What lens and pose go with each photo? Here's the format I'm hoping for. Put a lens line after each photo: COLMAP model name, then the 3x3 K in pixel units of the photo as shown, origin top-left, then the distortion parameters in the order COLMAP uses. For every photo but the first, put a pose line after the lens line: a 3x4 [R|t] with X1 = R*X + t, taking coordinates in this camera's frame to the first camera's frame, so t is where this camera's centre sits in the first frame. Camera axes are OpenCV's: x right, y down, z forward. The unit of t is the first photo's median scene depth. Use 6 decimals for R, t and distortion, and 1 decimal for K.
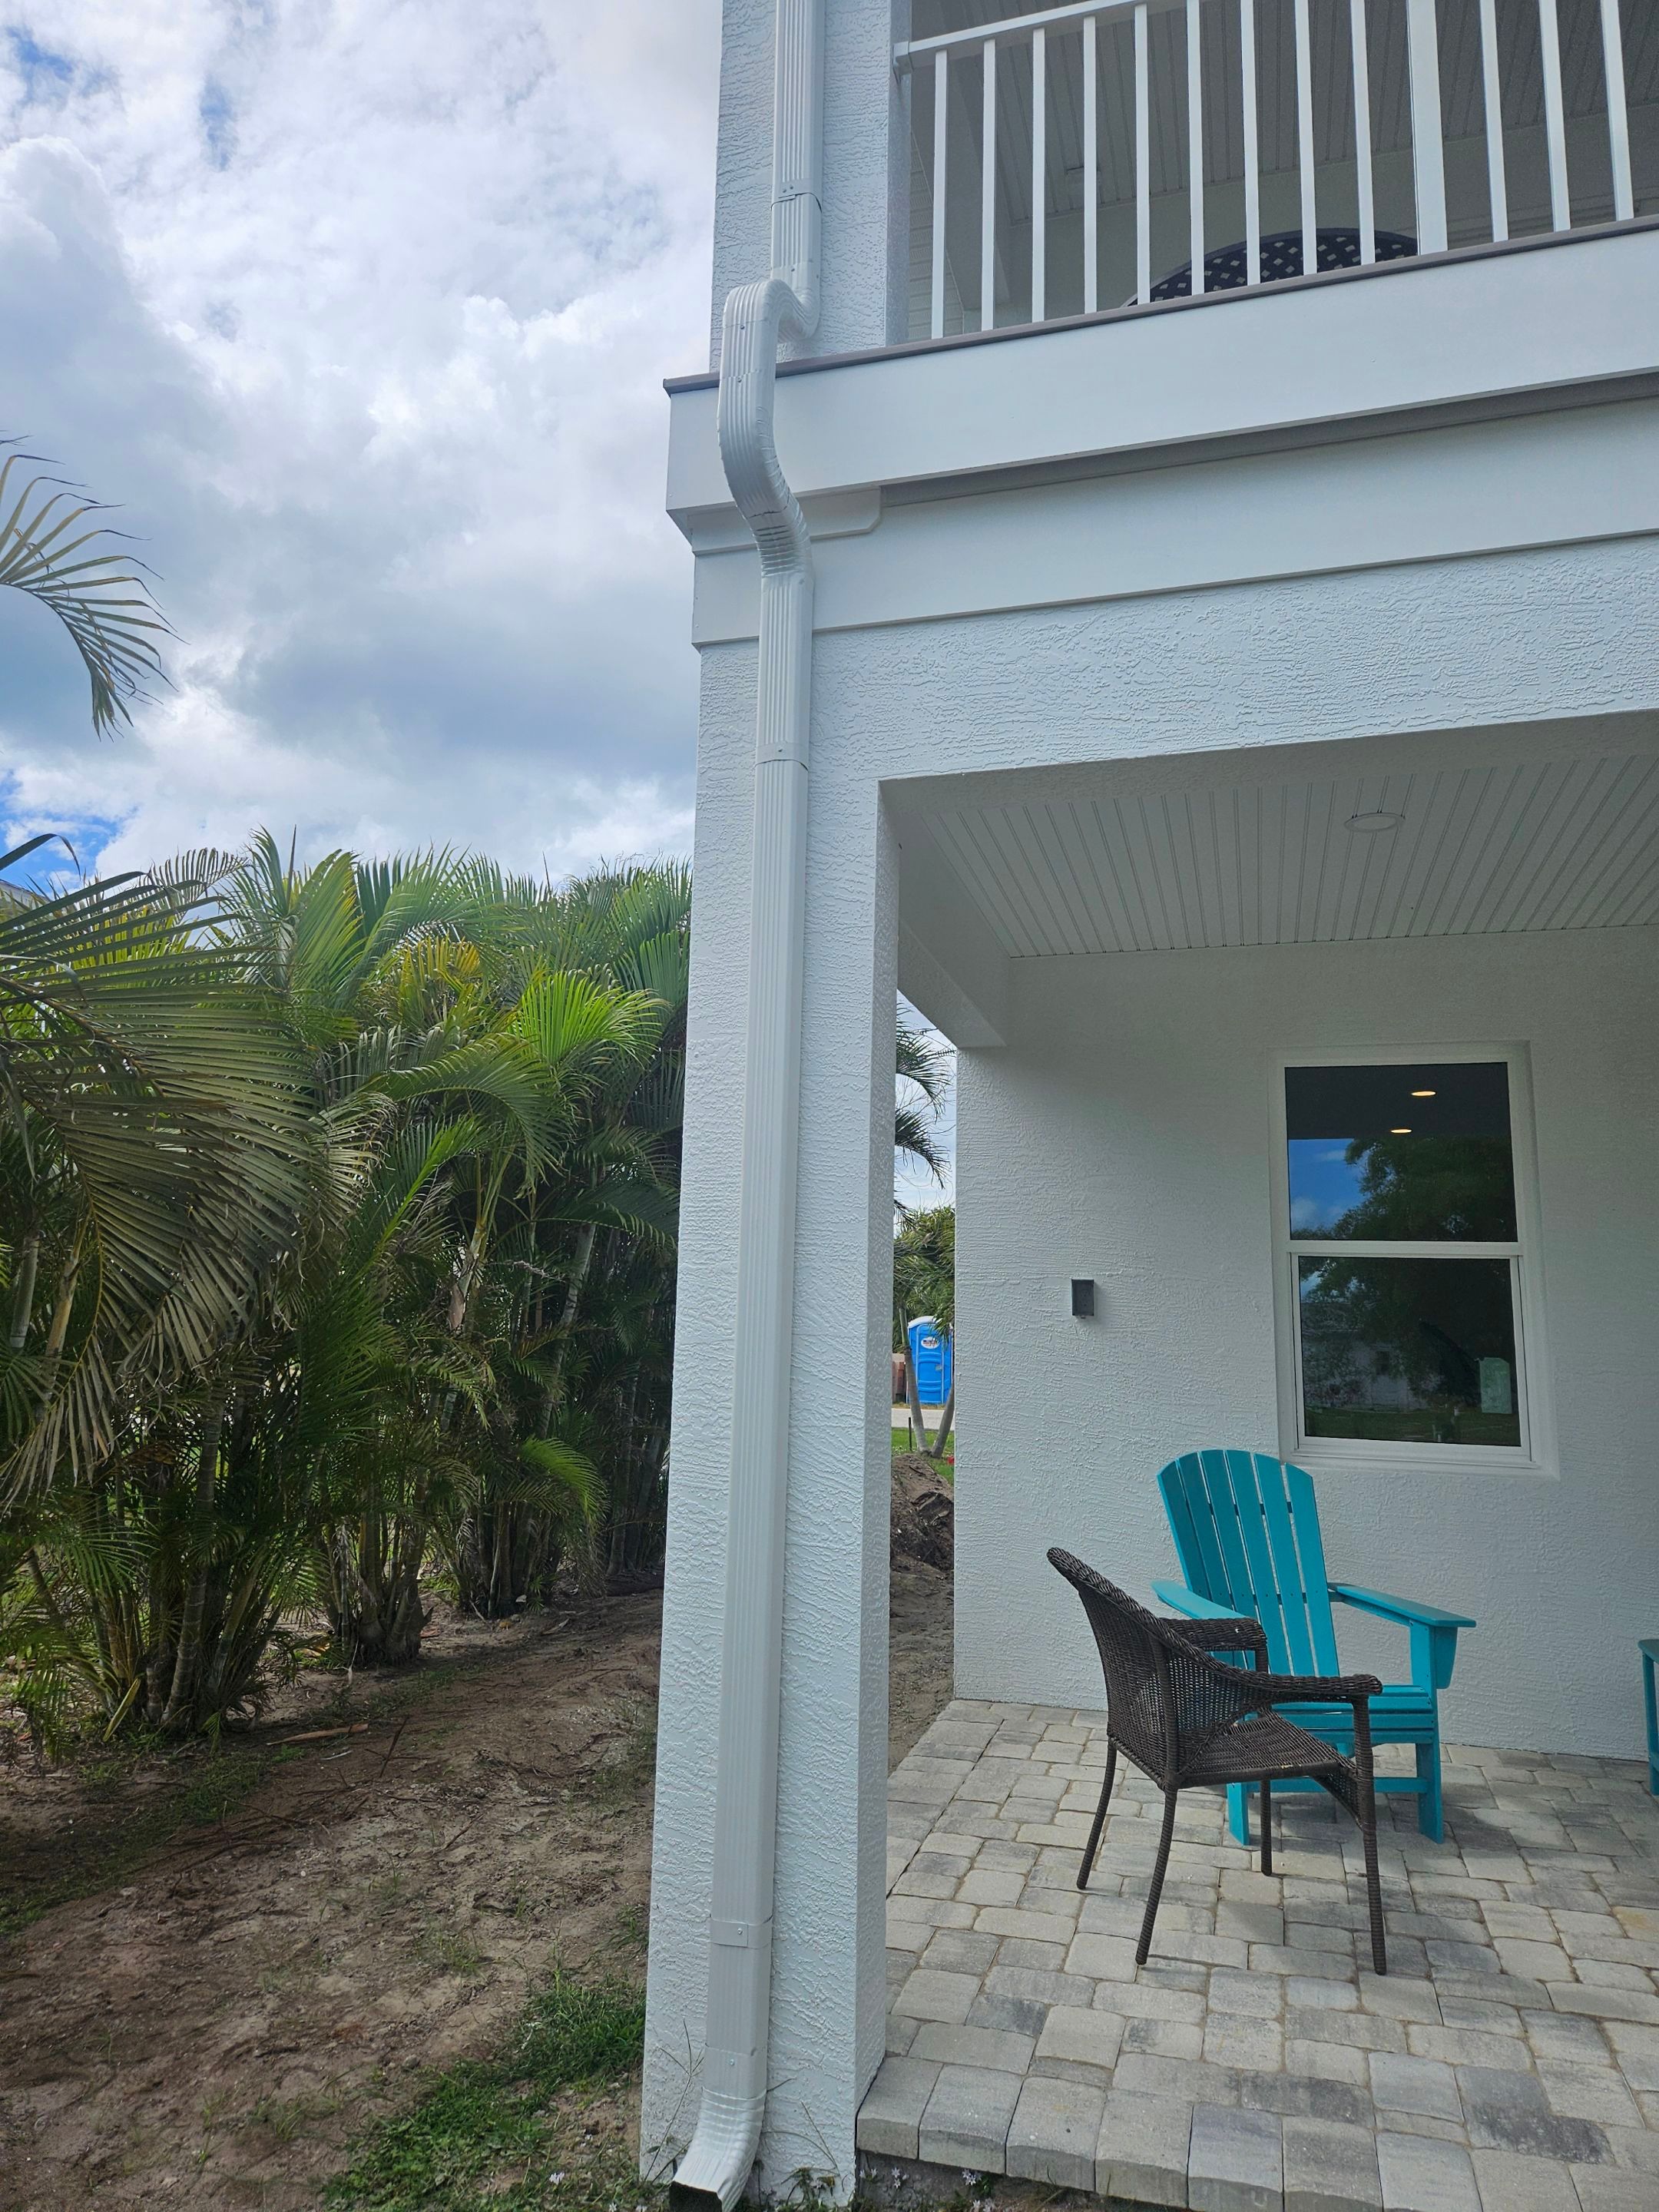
lens RADIAL K [[1468.7, 0, 829.2], [0, 1468.7, 1072.7], [0, 0, 1]] dist [0.038170, -0.021877]
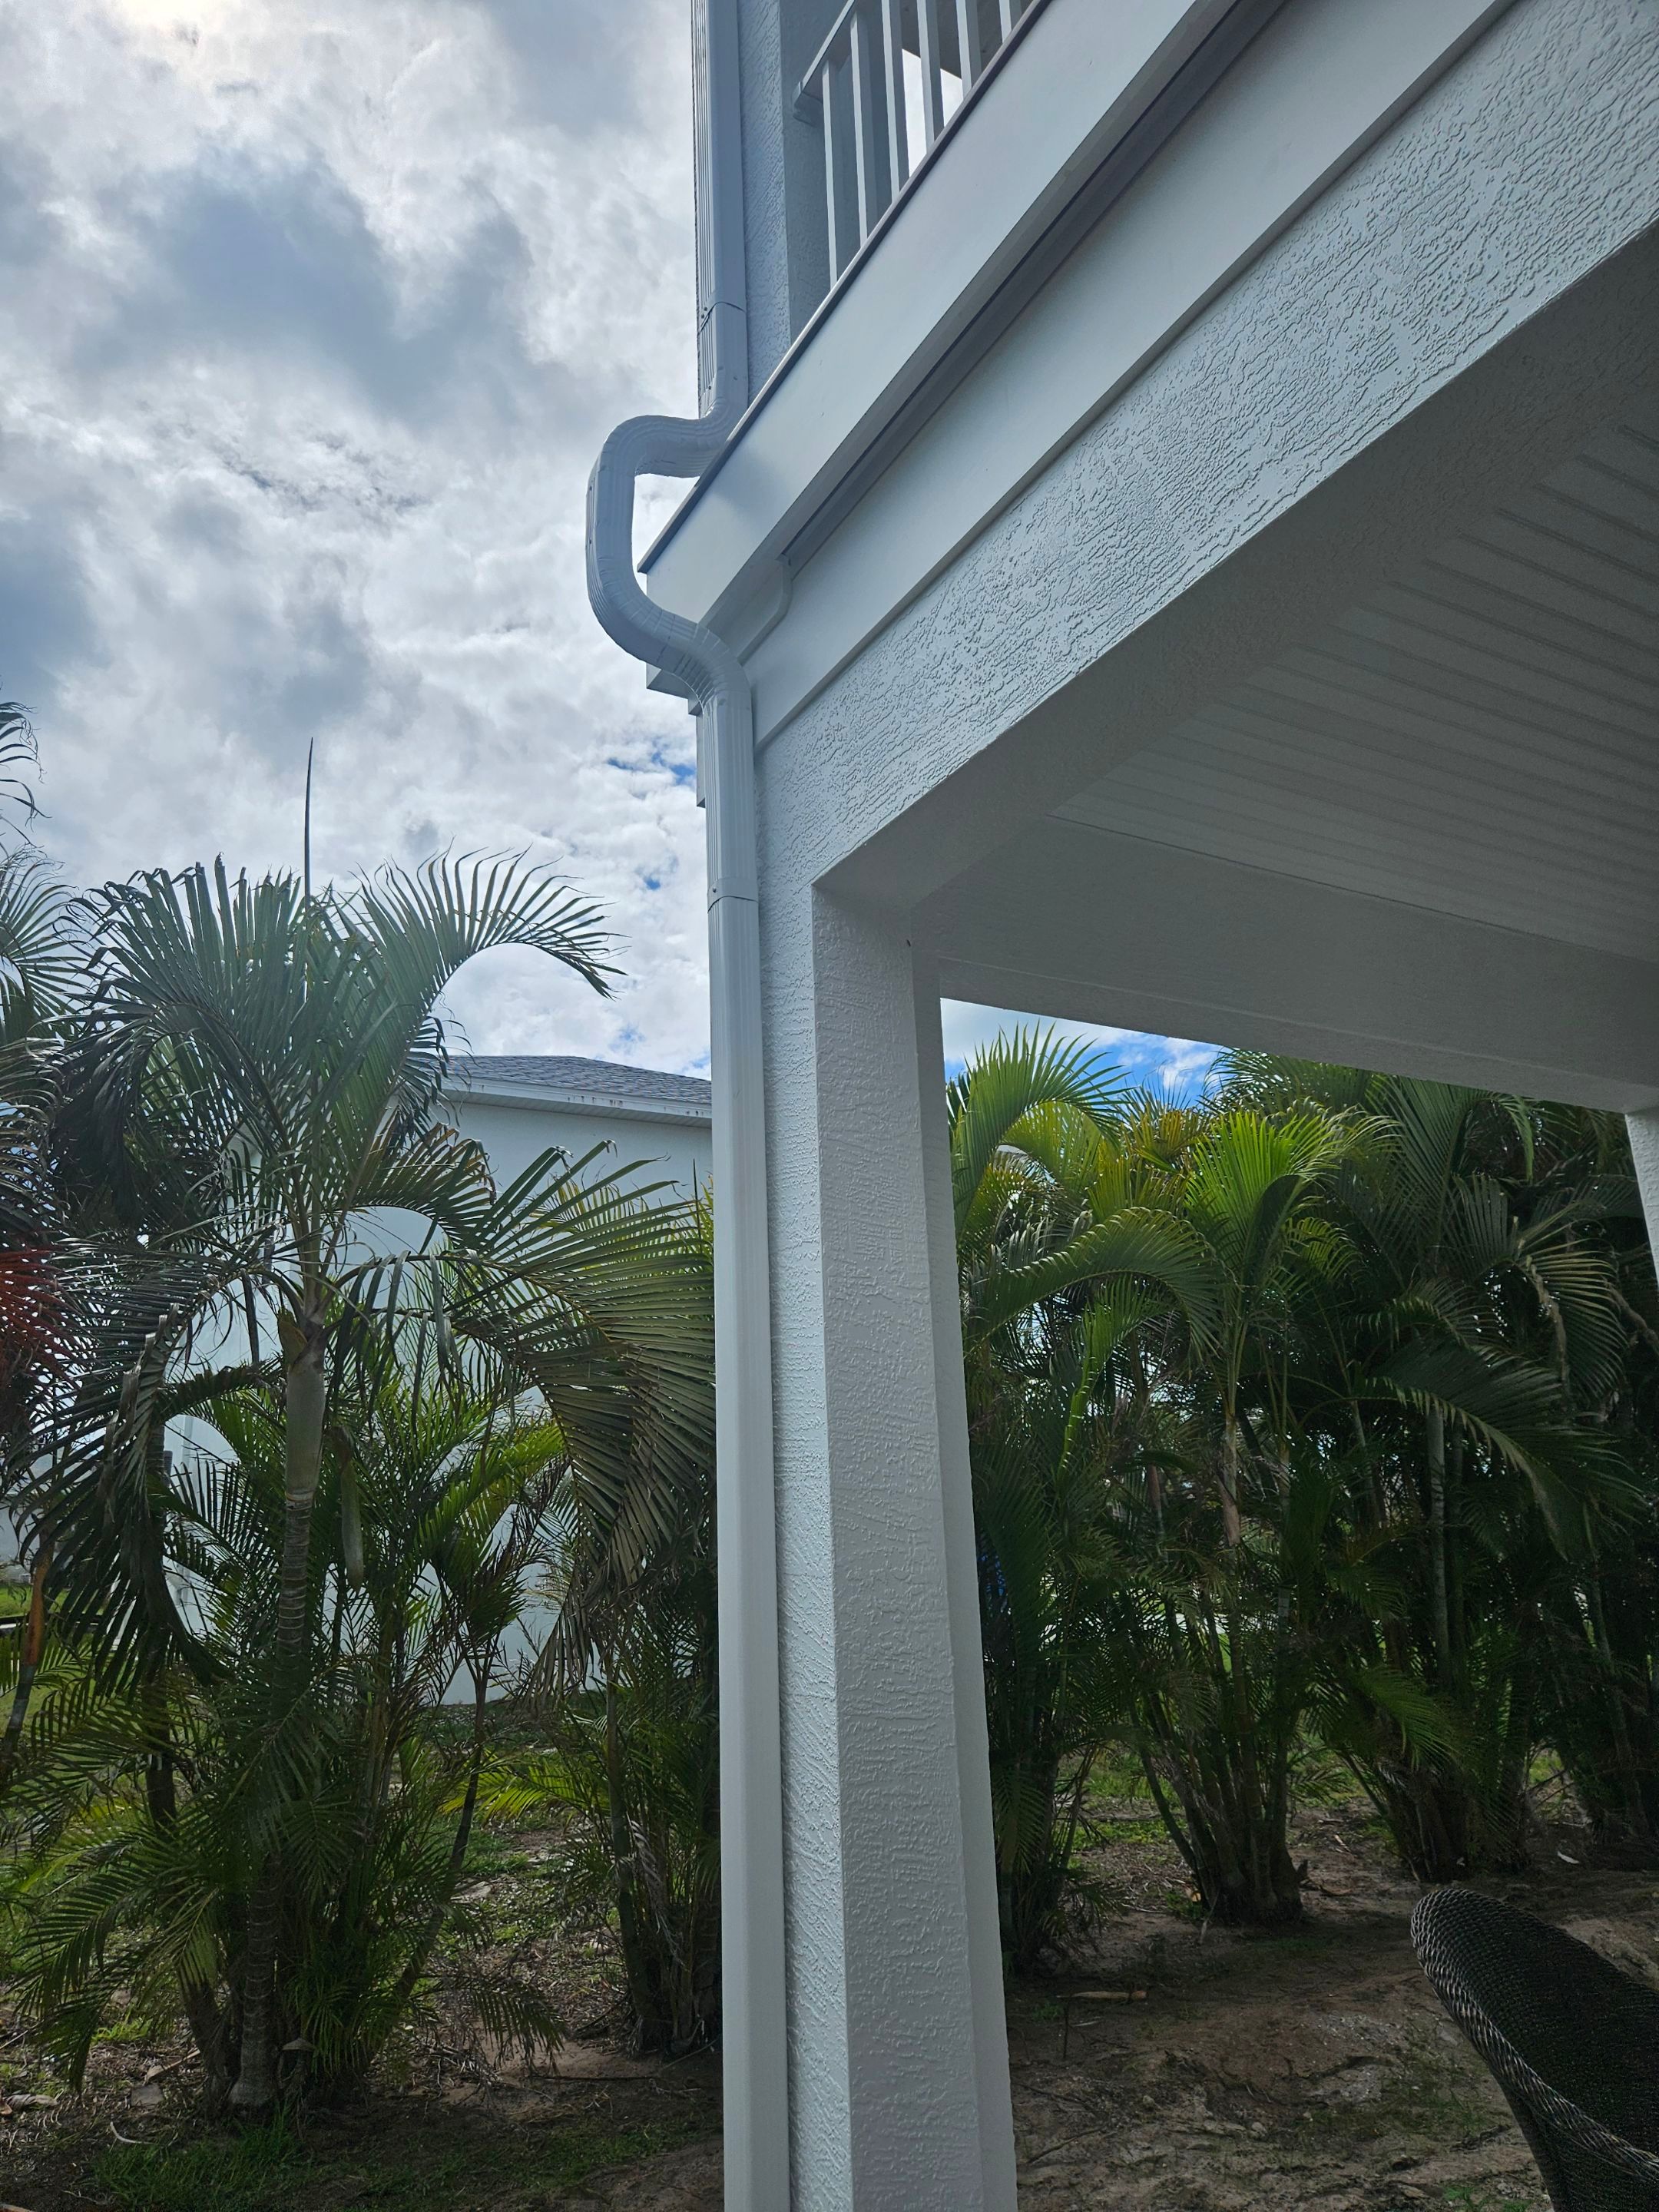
lens RADIAL K [[1464.8, 0, 794.1], [0, 1464.8, 1095.9], [0, 0, 1]] dist [0.070440, -0.056632]
pose [[0.707411, -0.237529, -0.665695, 0.527490], [0.165423, 0.971321, -0.170792, 0.057660], [0.687172, 0.010699, 0.726416, 0.364516]]
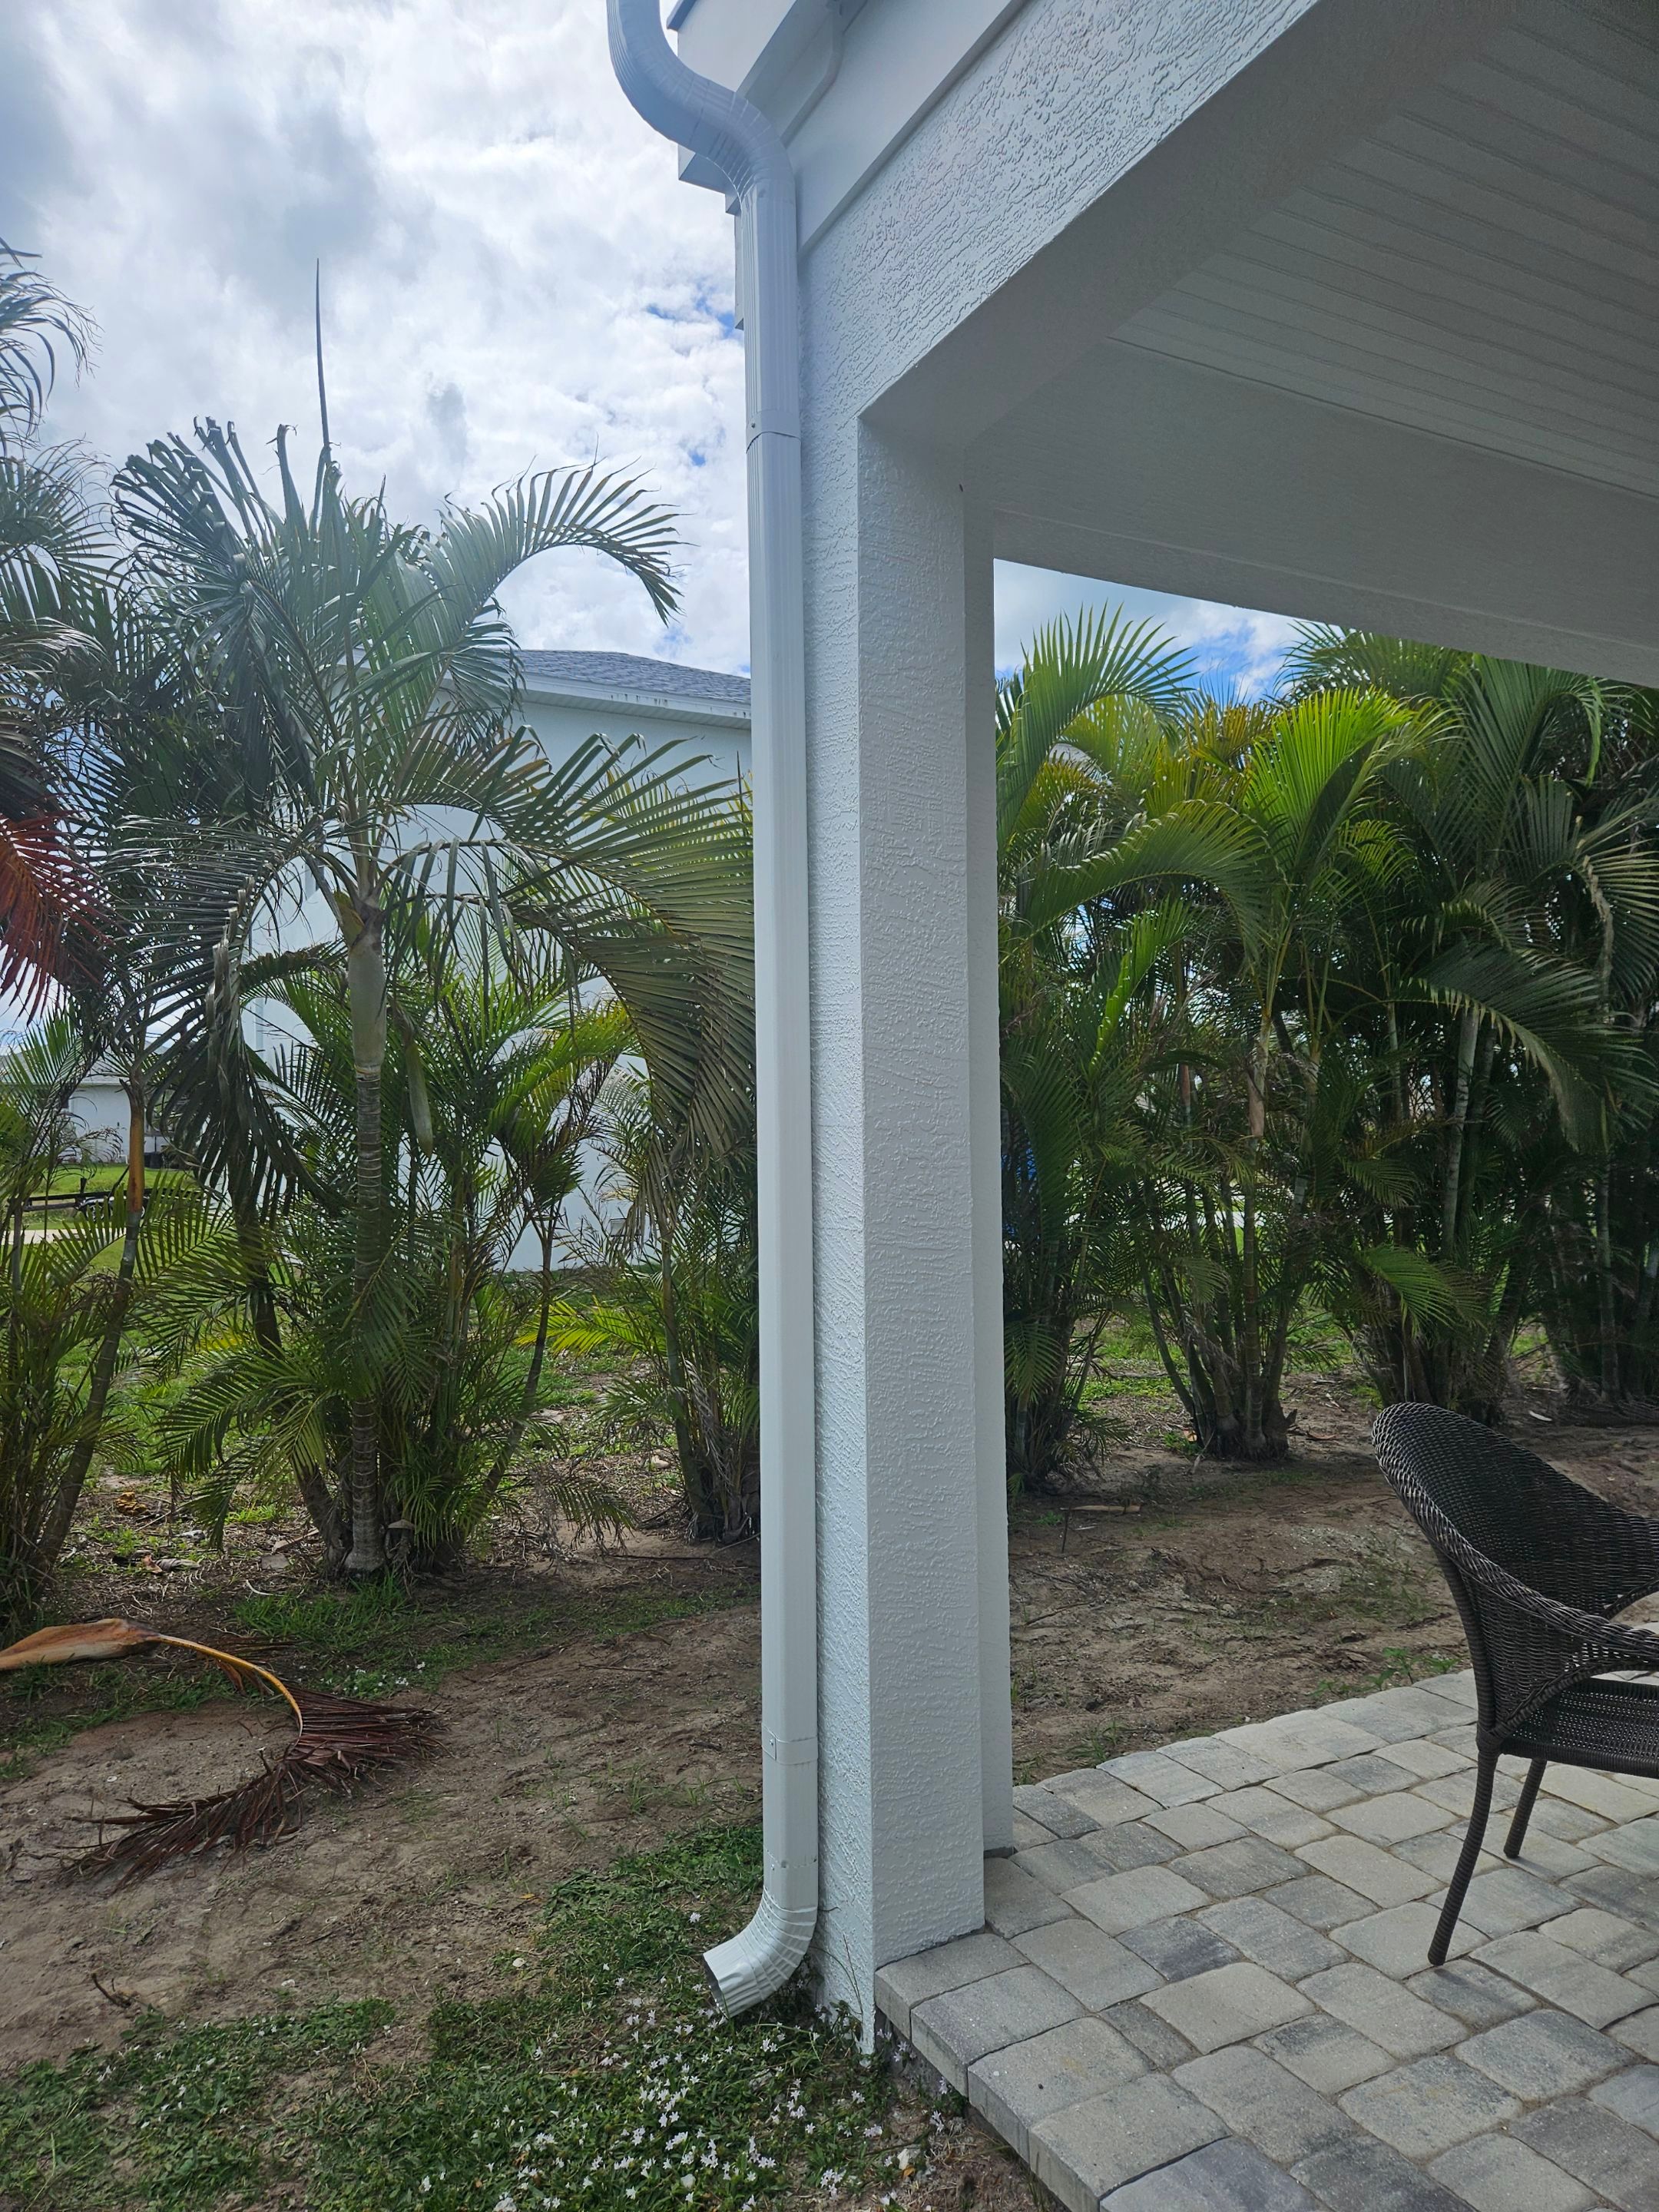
lens RADIAL K [[1460.4, 0, 802.8], [0, 1460.4, 1110.2], [0, 0, 1]] dist [0.082076, -0.068982]
pose [[0.689187, -0.040600, -0.723445, 0.536873], [0.151633, 0.984403, 0.089208, 0.083497], [0.708540, -0.171179, 0.684594, 0.359211]]
